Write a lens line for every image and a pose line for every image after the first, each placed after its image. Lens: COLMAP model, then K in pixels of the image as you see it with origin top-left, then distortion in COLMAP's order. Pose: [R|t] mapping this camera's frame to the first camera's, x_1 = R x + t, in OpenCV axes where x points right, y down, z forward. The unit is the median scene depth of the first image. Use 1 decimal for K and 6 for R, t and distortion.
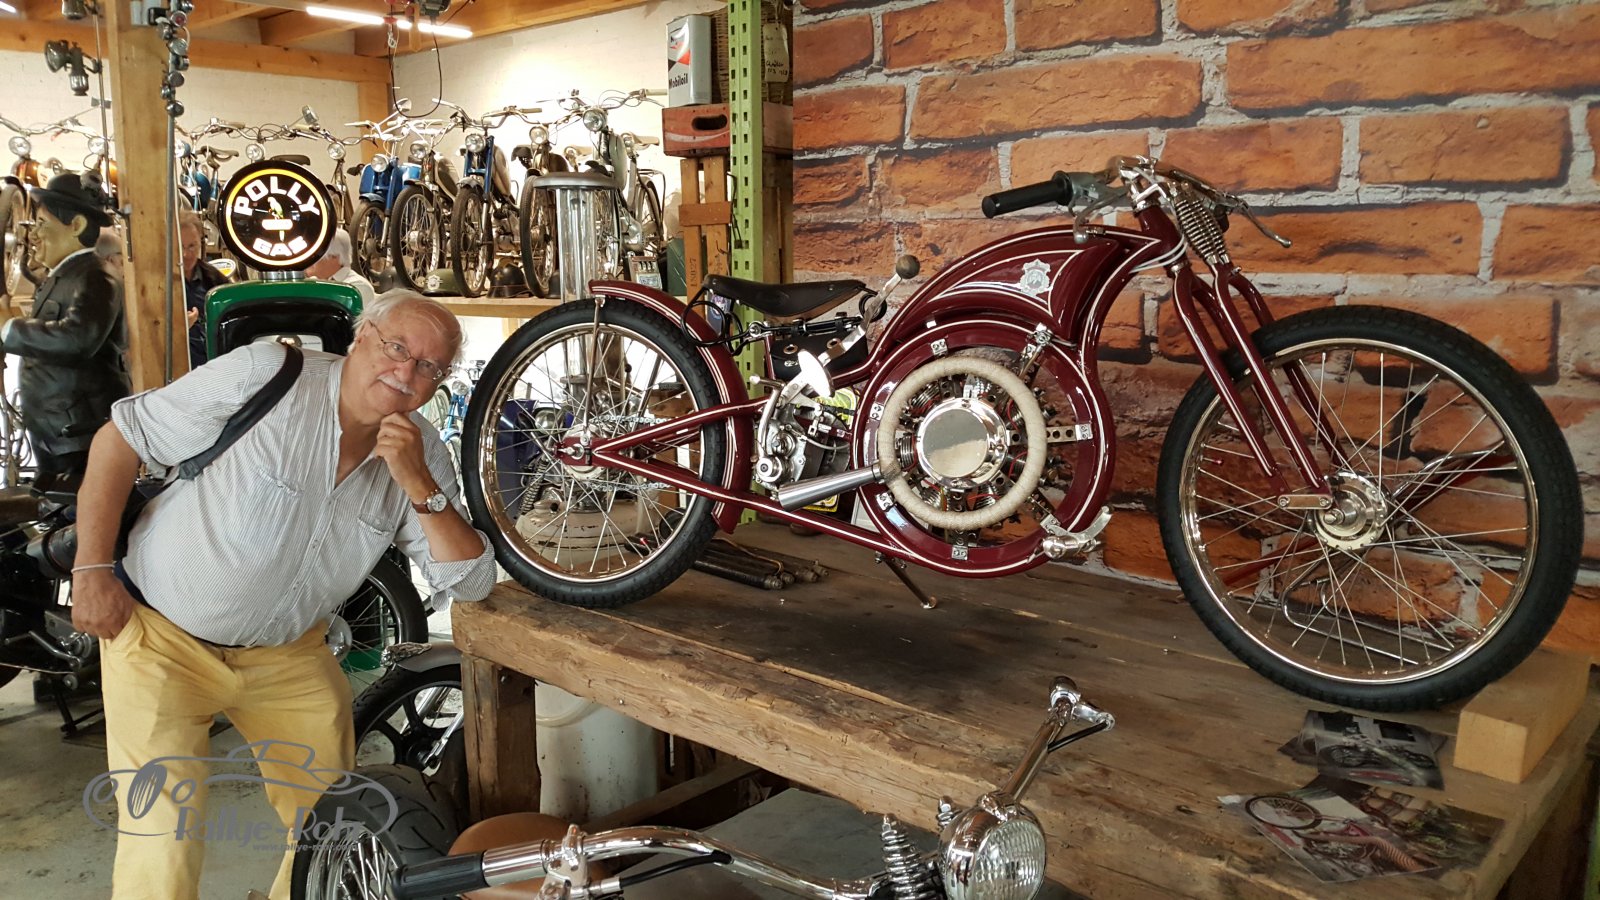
lens RADIAL K [[1201.8, 0, 770.3], [0, 1201.8, 470.3], [0, 0, 1]] dist [0.043617, -0.132477]
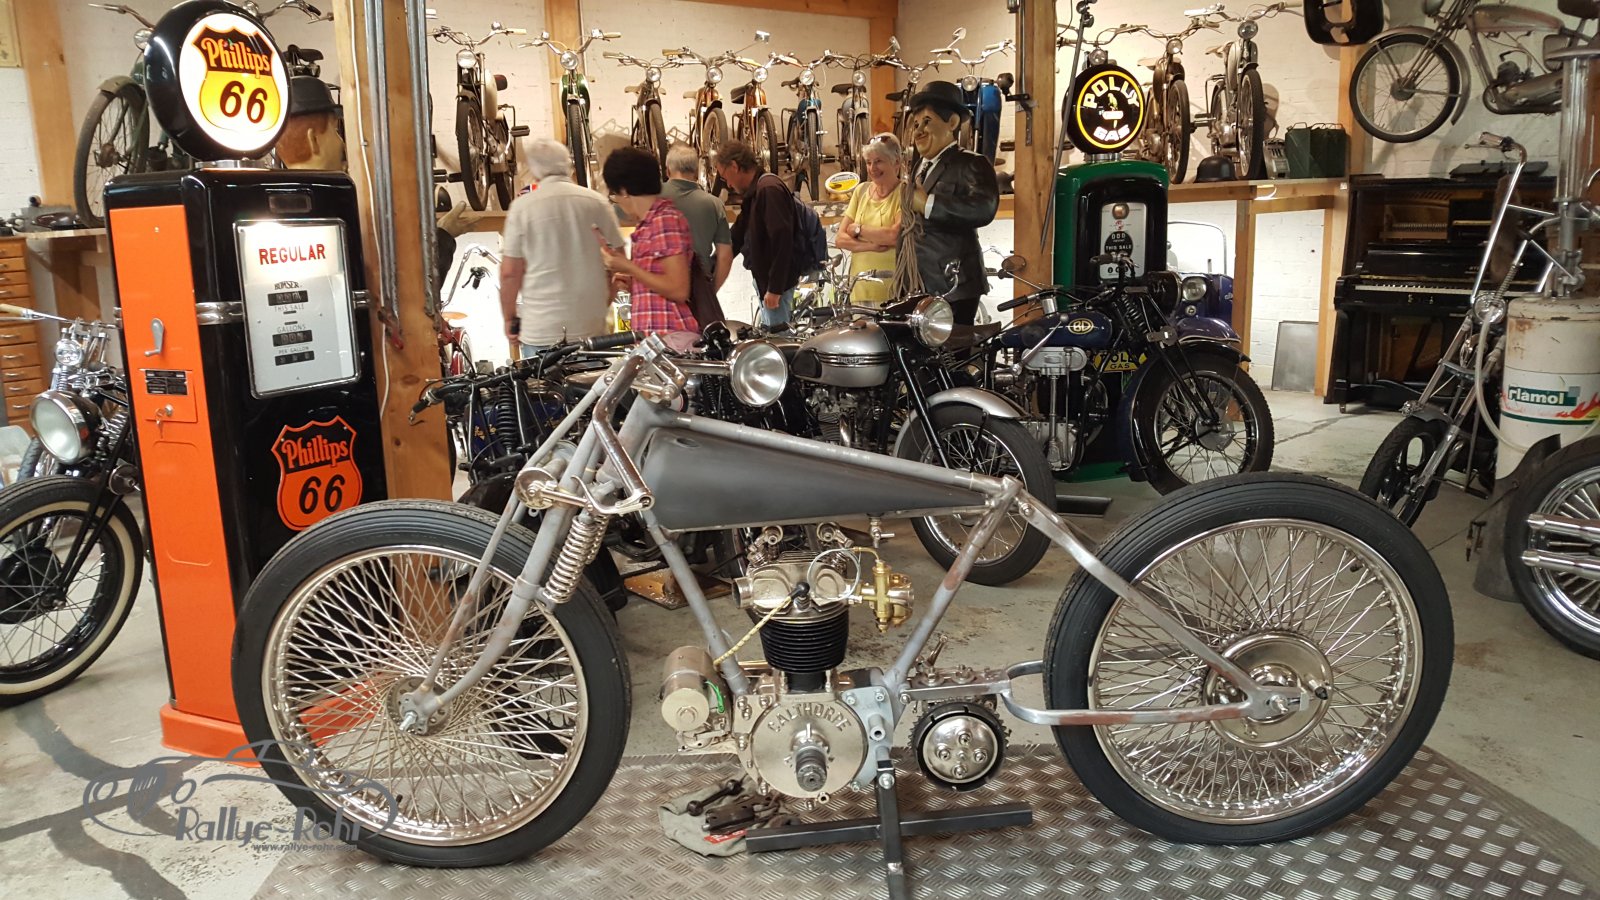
lens RADIAL K [[1201.8, 0, 824.2], [0, 1201.8, 426.3], [0, 0, 1]] dist [0.043617, -0.132477]
pose [[0.996028, -0.016538, -0.087489, -1.125474], [0.017419, 0.999805, 0.009314, 0.191004], [0.087318, -0.010801, 0.996122, -0.517259]]
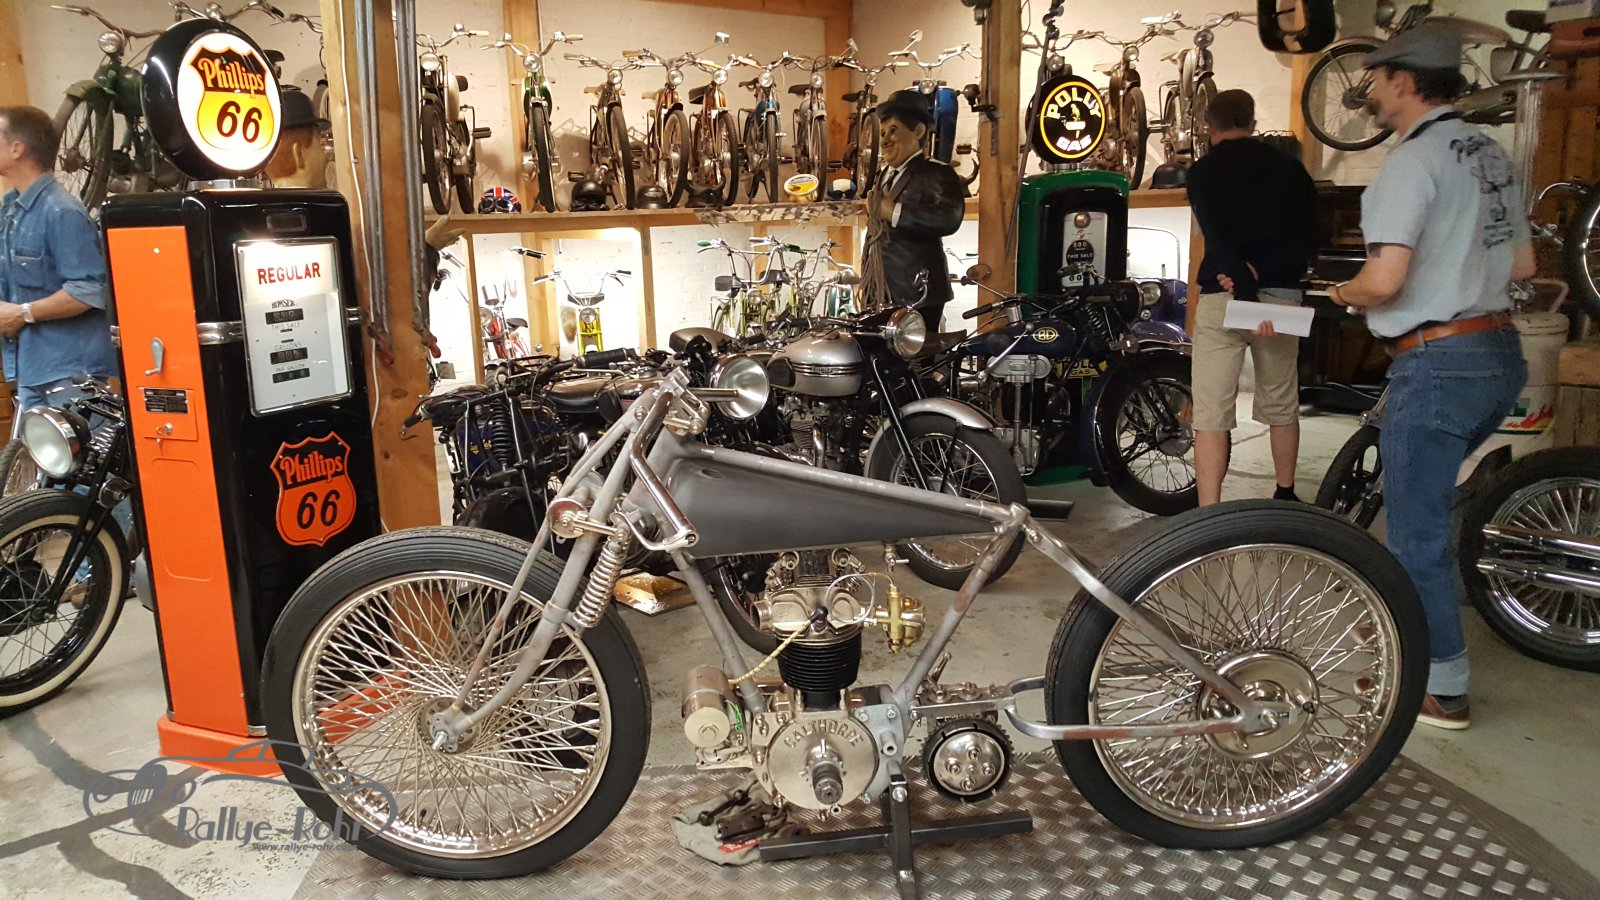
lens RADIAL K [[1201.8, 0, 801.2], [0, 1201.8, 440.8], [0, 0, 1]] dist [0.043617, -0.132477]
pose [[0.998210, -0.015301, -0.057818, -1.174688], [0.017013, 0.999428, 0.029237, 0.162399], [0.057337, -0.030168, 0.997899, -0.555663]]
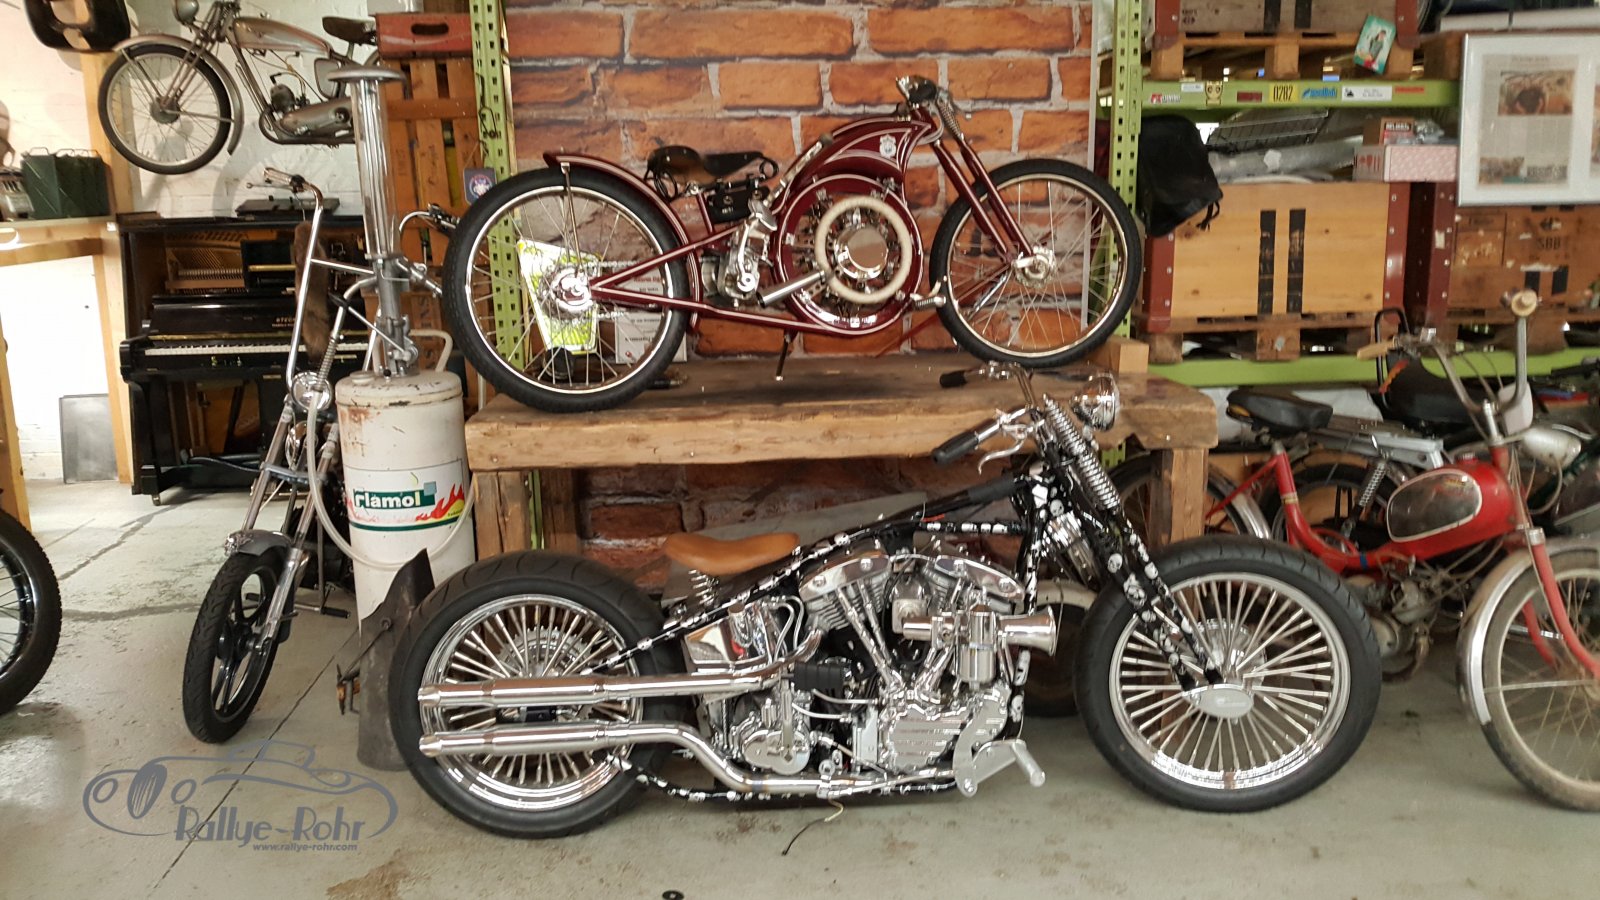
lens RADIAL K [[1201.8, 0, 789.9], [0, 1201.8, 482.7], [0, 0, 1]] dist [0.043617, -0.132477]
pose [[0.690510, -0.177214, 0.701278, -0.927724], [0.142845, 0.983839, 0.107965, 0.083927], [-0.709078, 0.025623, 0.704665, -0.061690]]
